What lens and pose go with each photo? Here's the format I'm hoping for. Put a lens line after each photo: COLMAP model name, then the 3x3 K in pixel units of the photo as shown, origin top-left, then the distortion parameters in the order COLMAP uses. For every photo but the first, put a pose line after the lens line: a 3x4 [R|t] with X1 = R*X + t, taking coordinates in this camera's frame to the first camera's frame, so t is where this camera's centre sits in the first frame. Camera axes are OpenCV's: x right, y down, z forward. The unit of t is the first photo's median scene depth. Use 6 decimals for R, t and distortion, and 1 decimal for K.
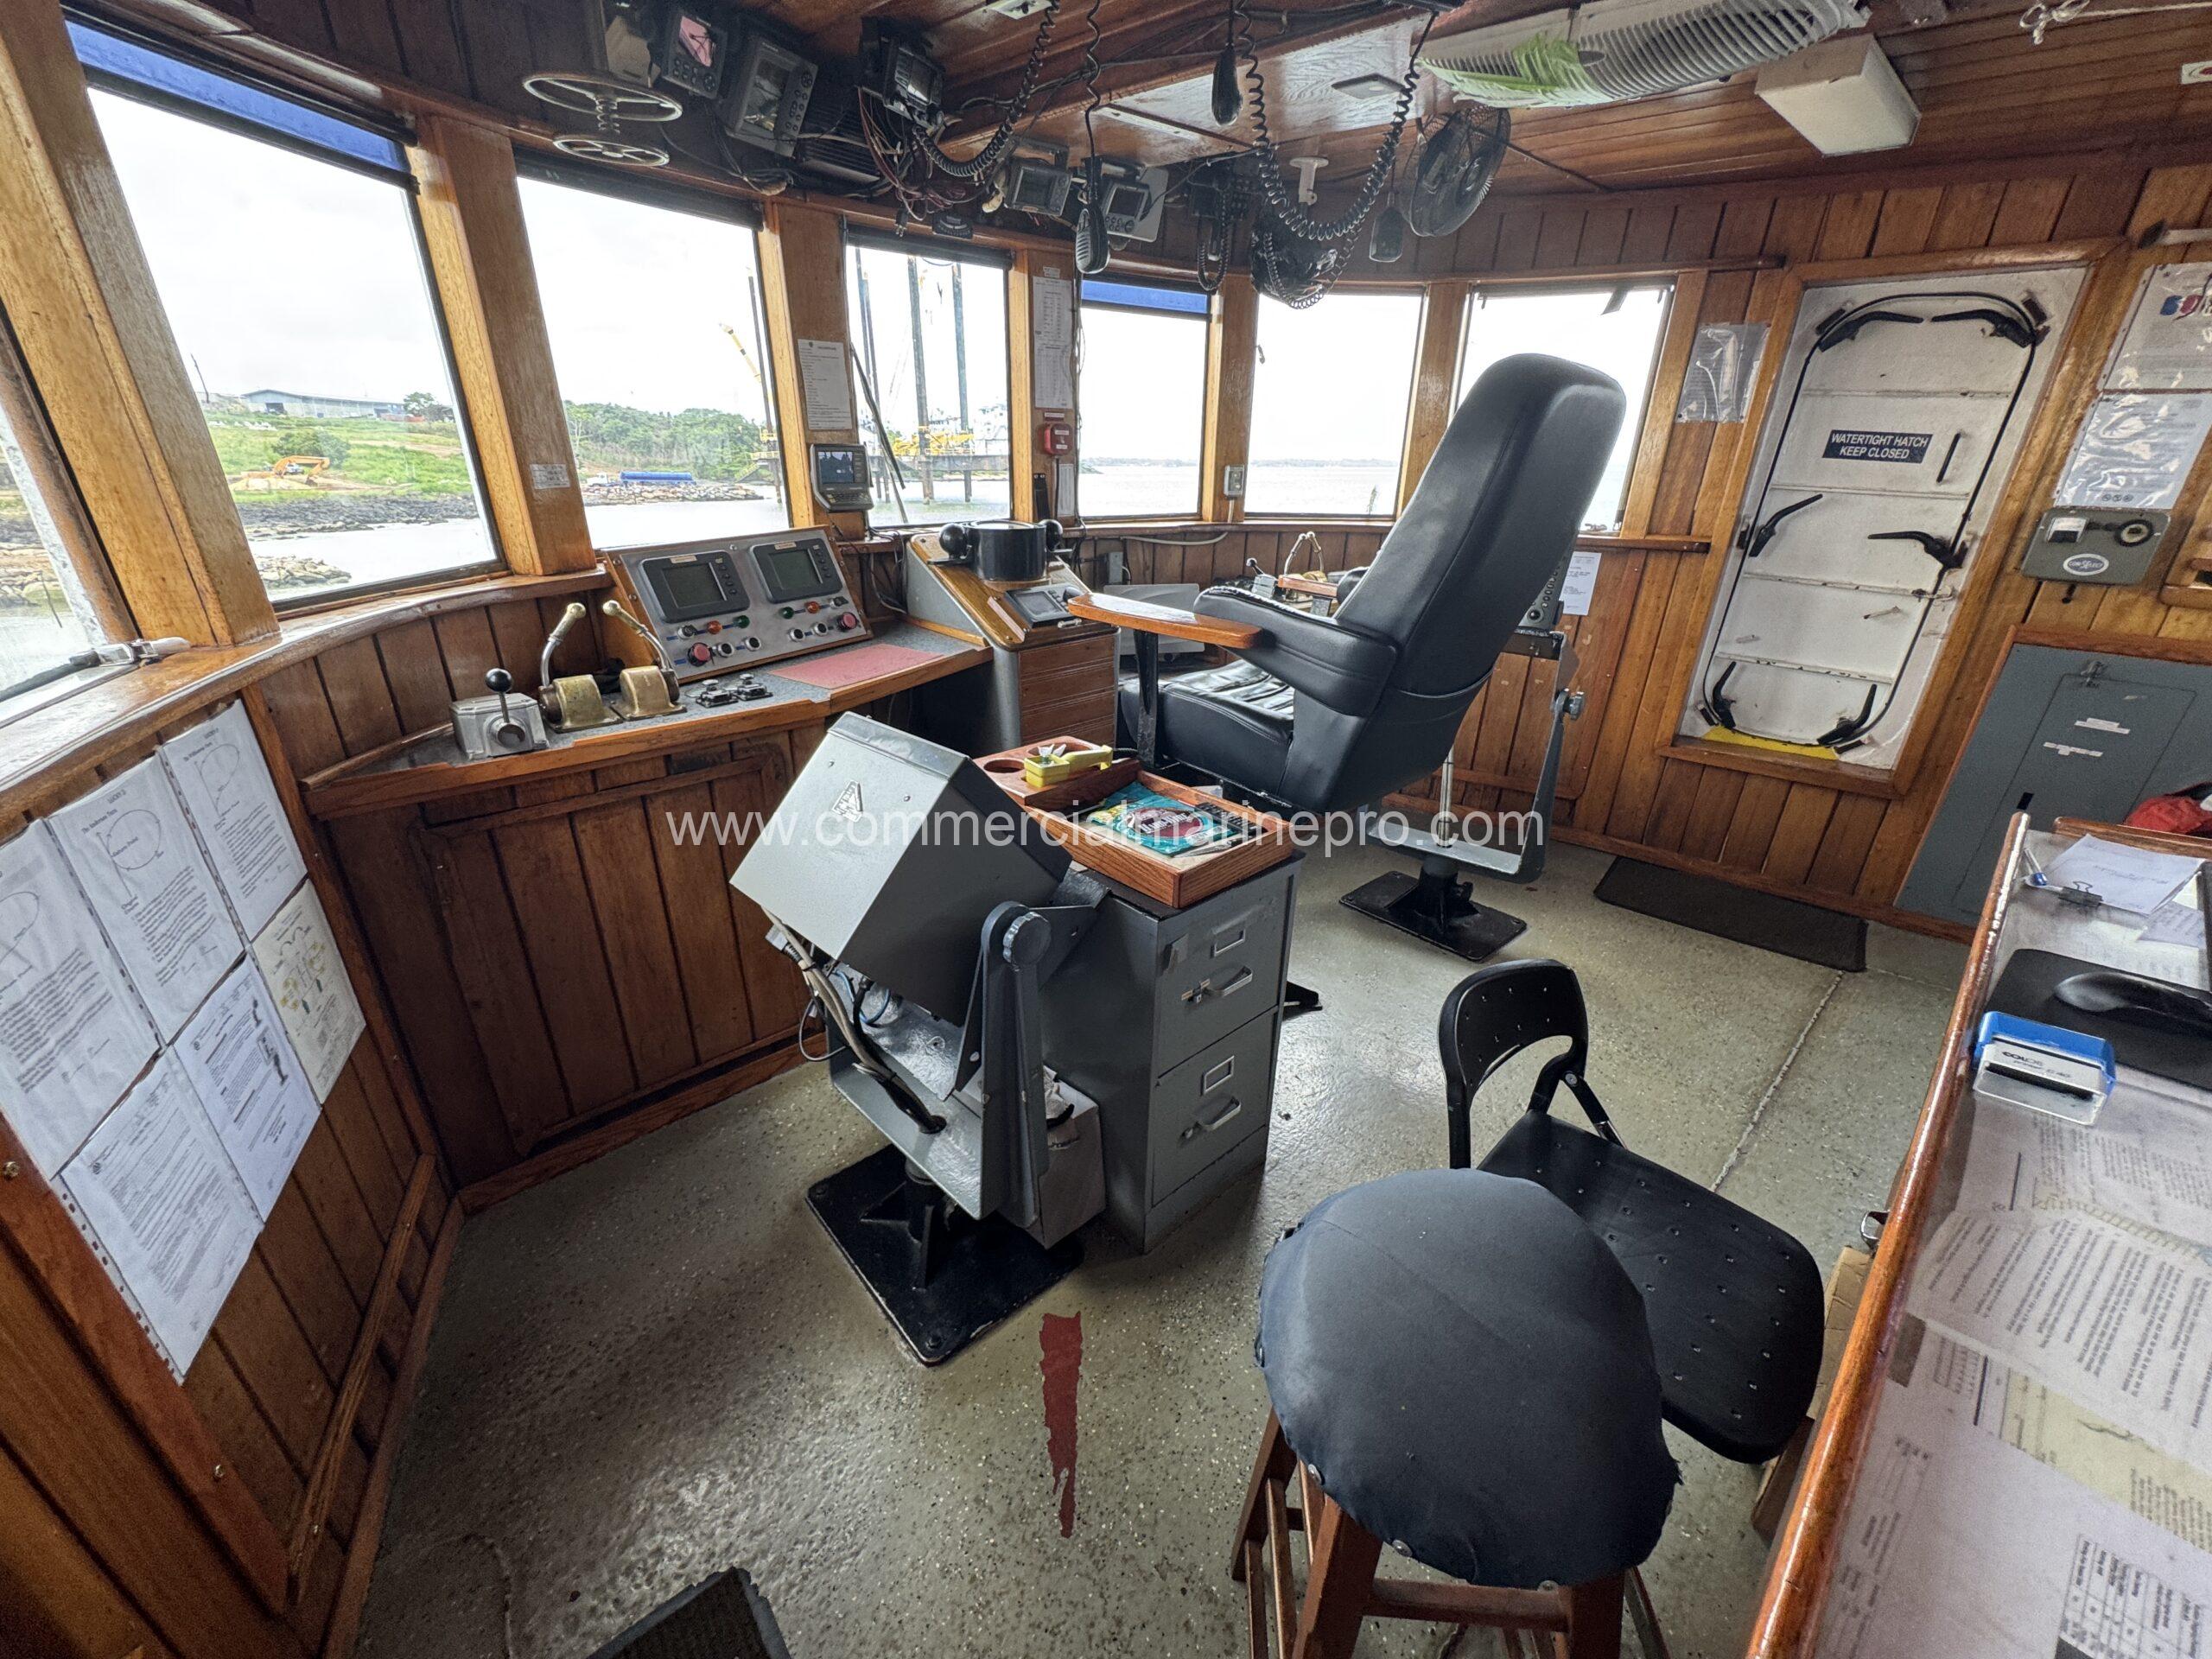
lens RADIAL K [[886.2, 0, 1100.5], [0, 886.2, 827.8], [0, 0, 1]] dist [-0.003493, 0.000096]
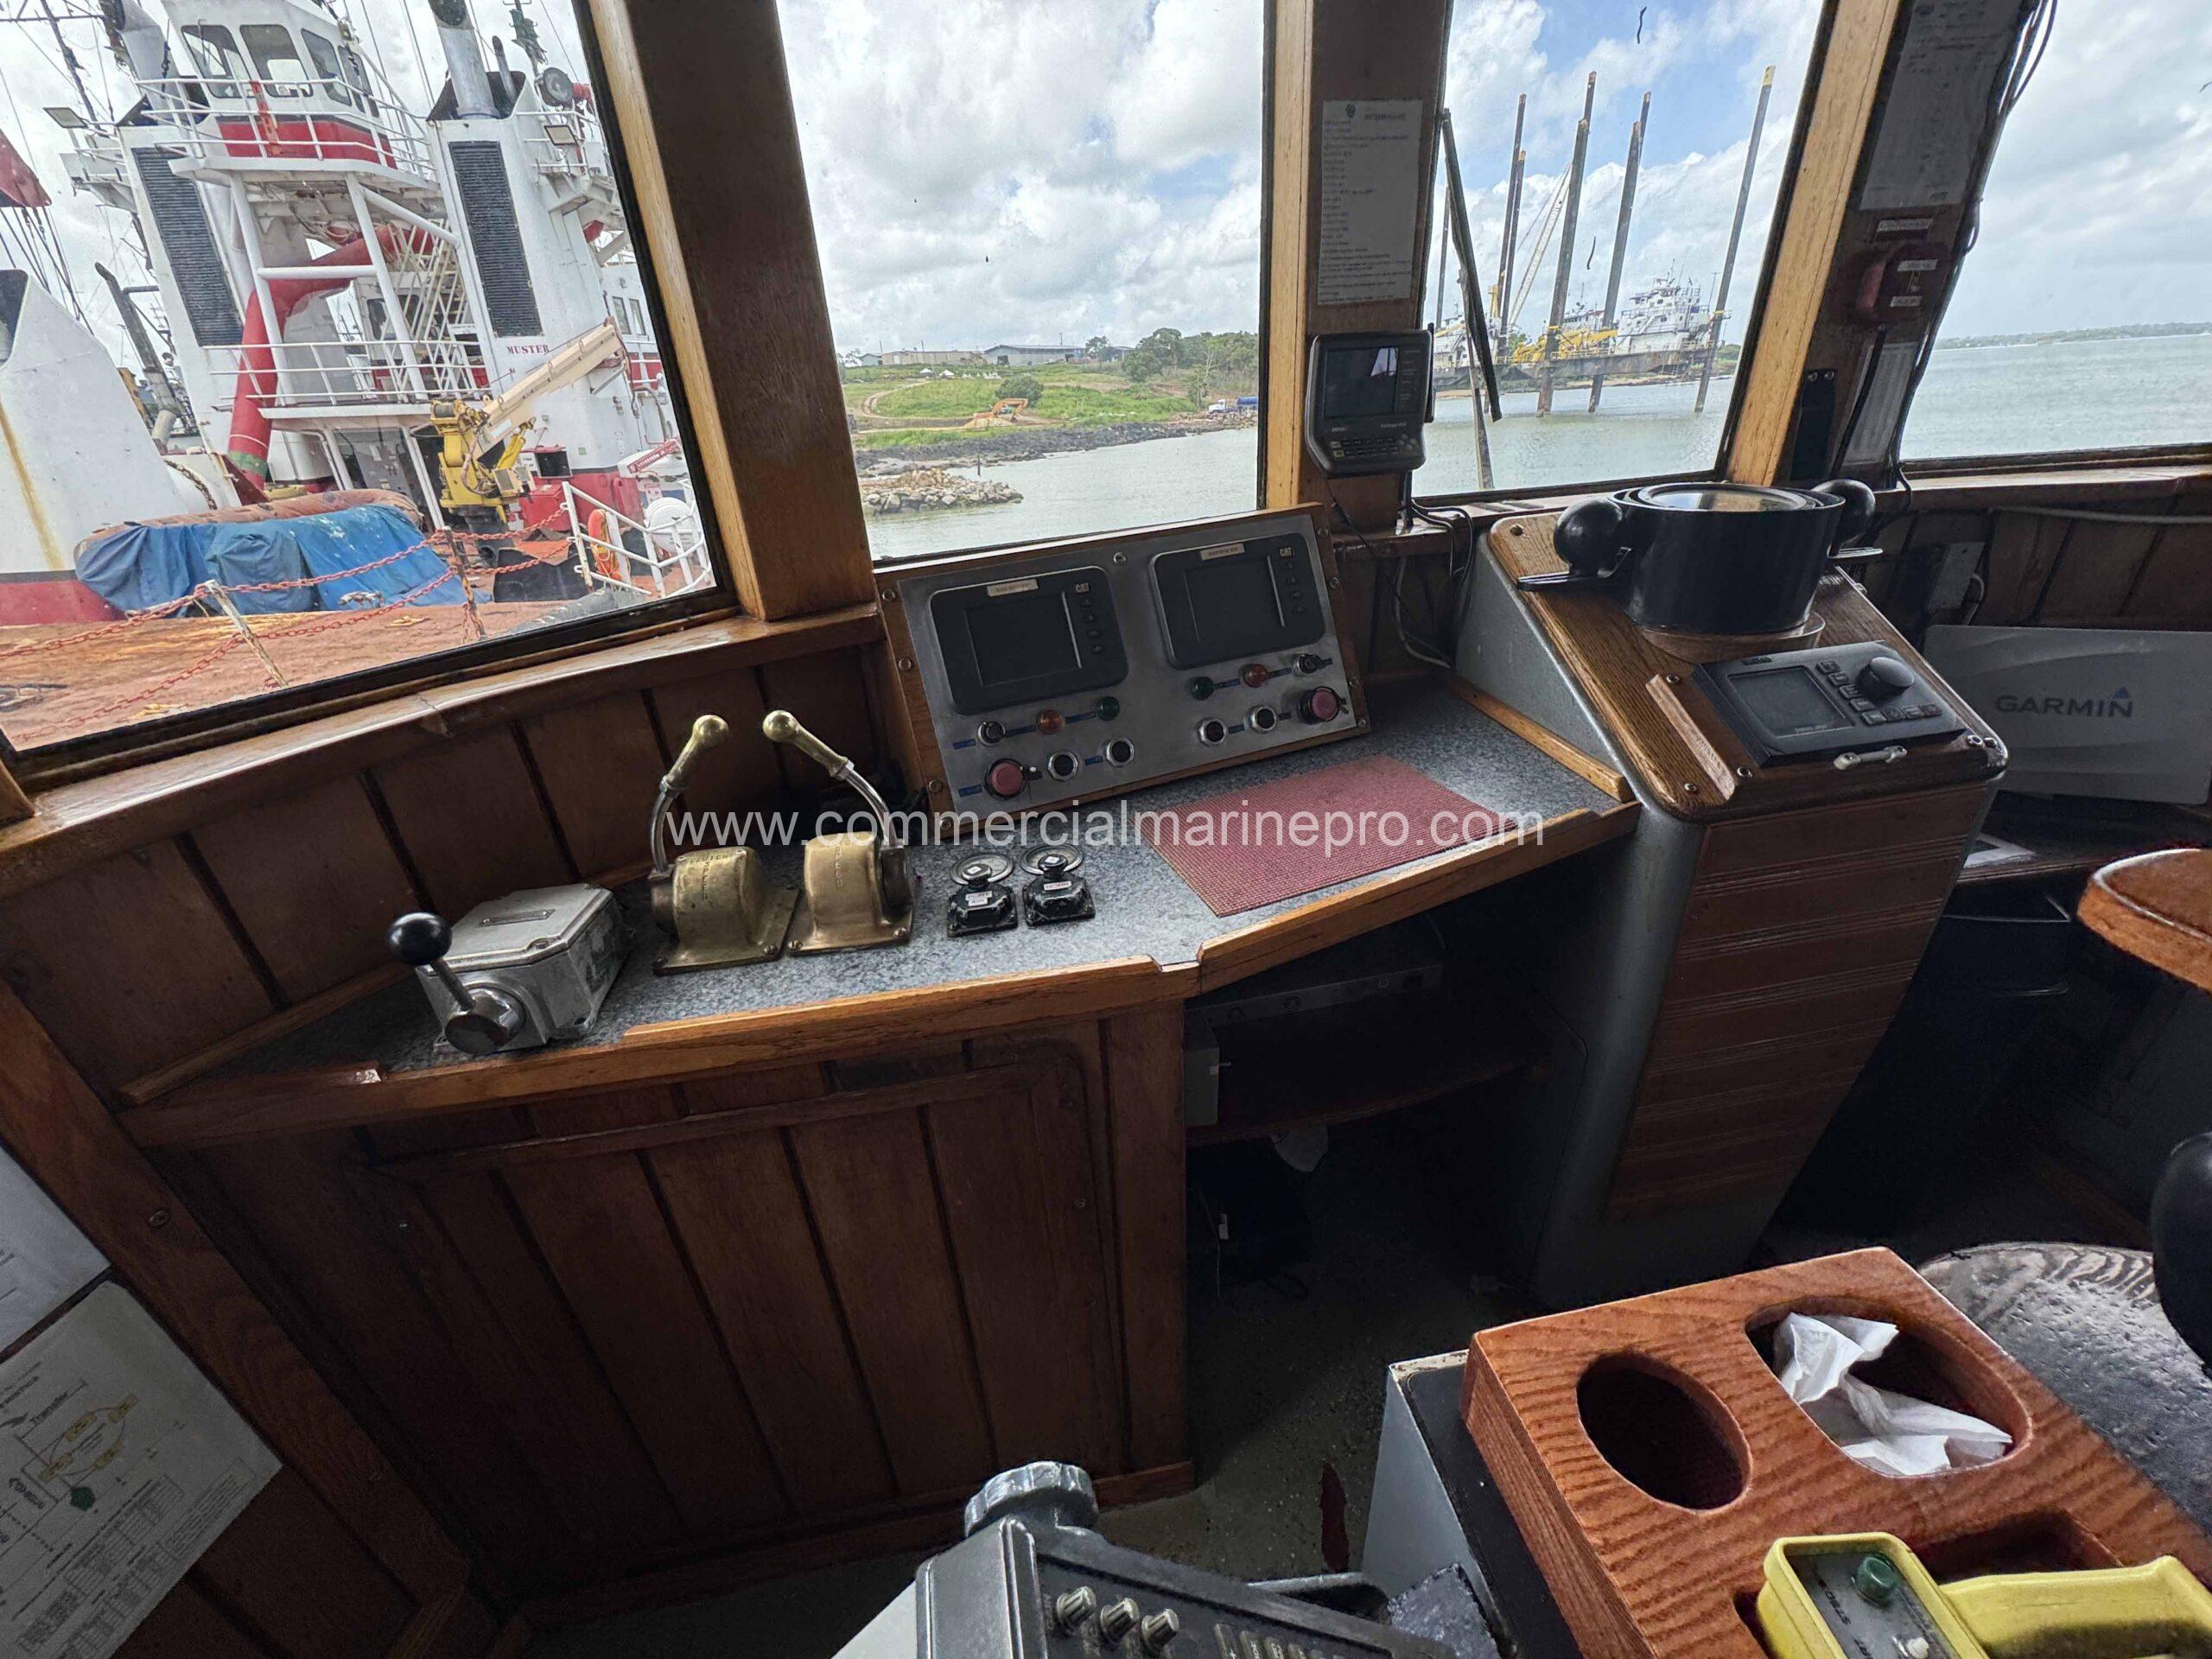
lens RADIAL K [[890.9, 0, 1115.6], [0, 890.9, 814.6], [0, 0, 1]] dist [0.010025, 0.000326]
pose [[0.834483, 0.187163, -0.518274, -0.102991], [-0.155970, 0.982313, 0.103610, -0.193257], [0.528500, -0.005626, 0.848915, 0.479965]]
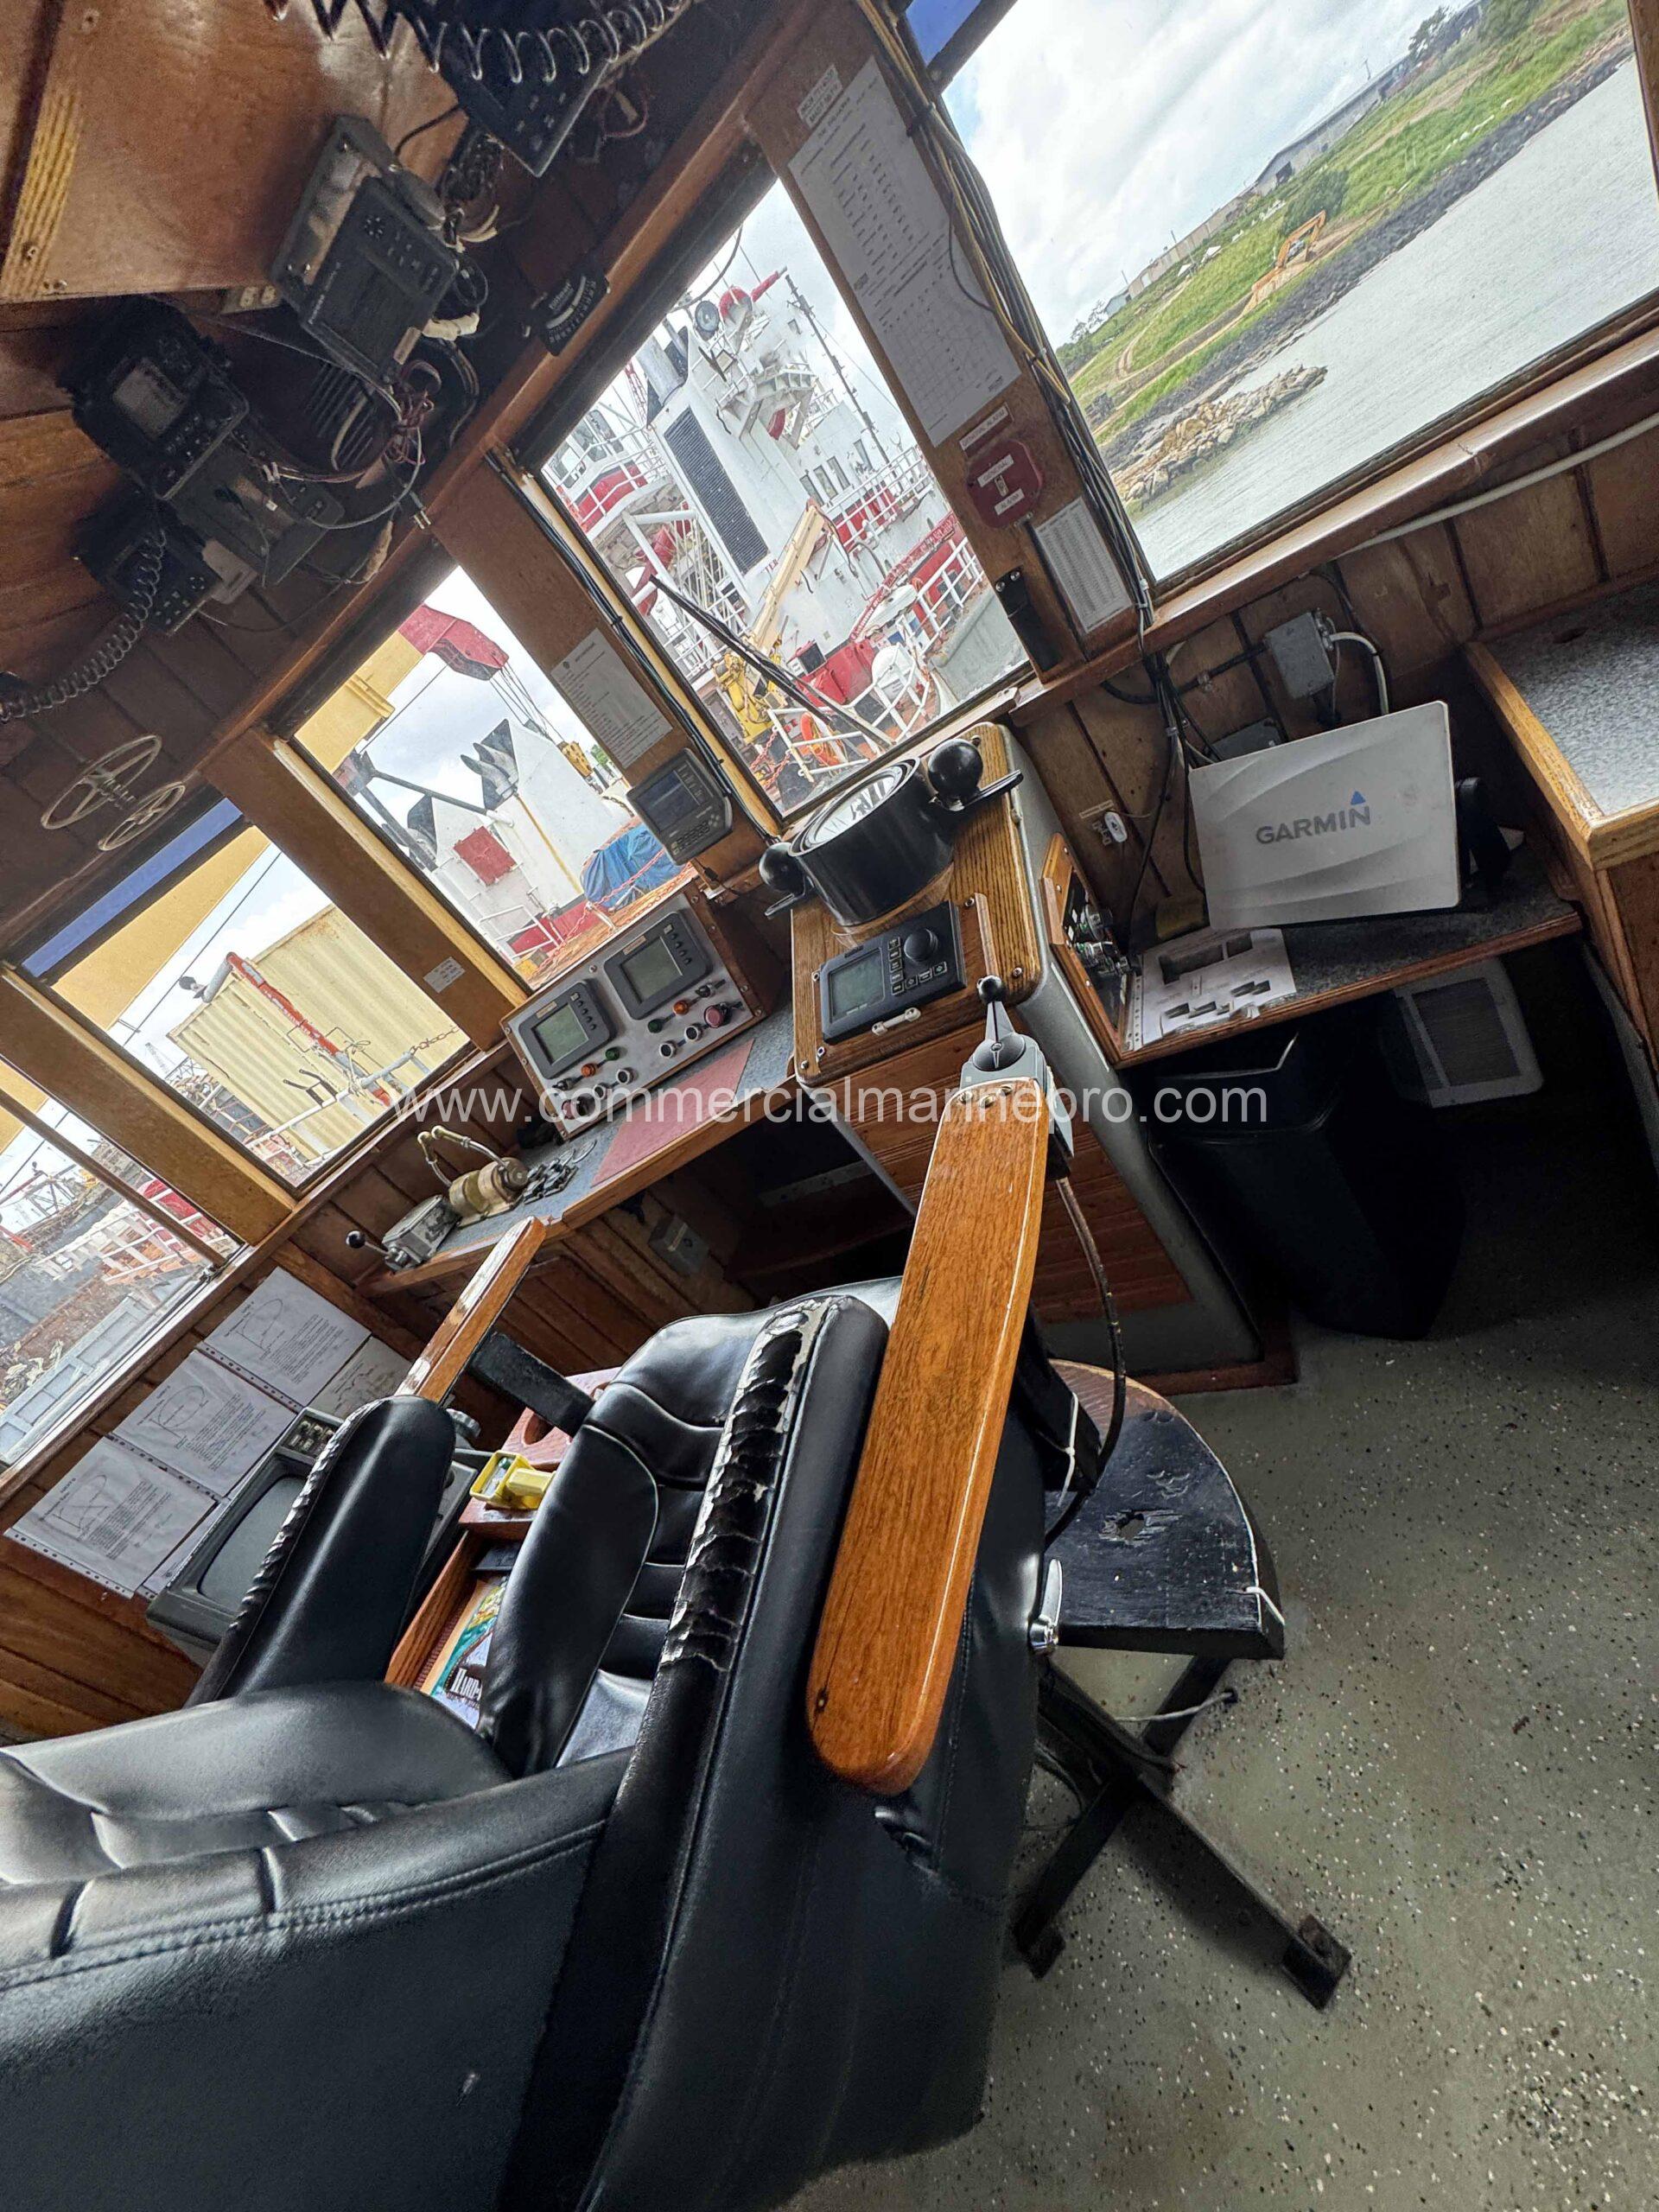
lens RADIAL K [[912.4, 0, 841.3], [0, 912.4, 1104.2], [0, 0, 1]] dist [-0.008038, 0.000023]
pose [[0.356282, 0.223890, -0.907158, 0.453902], [0.238419, 0.916947, 0.319944, -0.364600], [0.903448, -0.330275, 0.273312, 0.801378]]
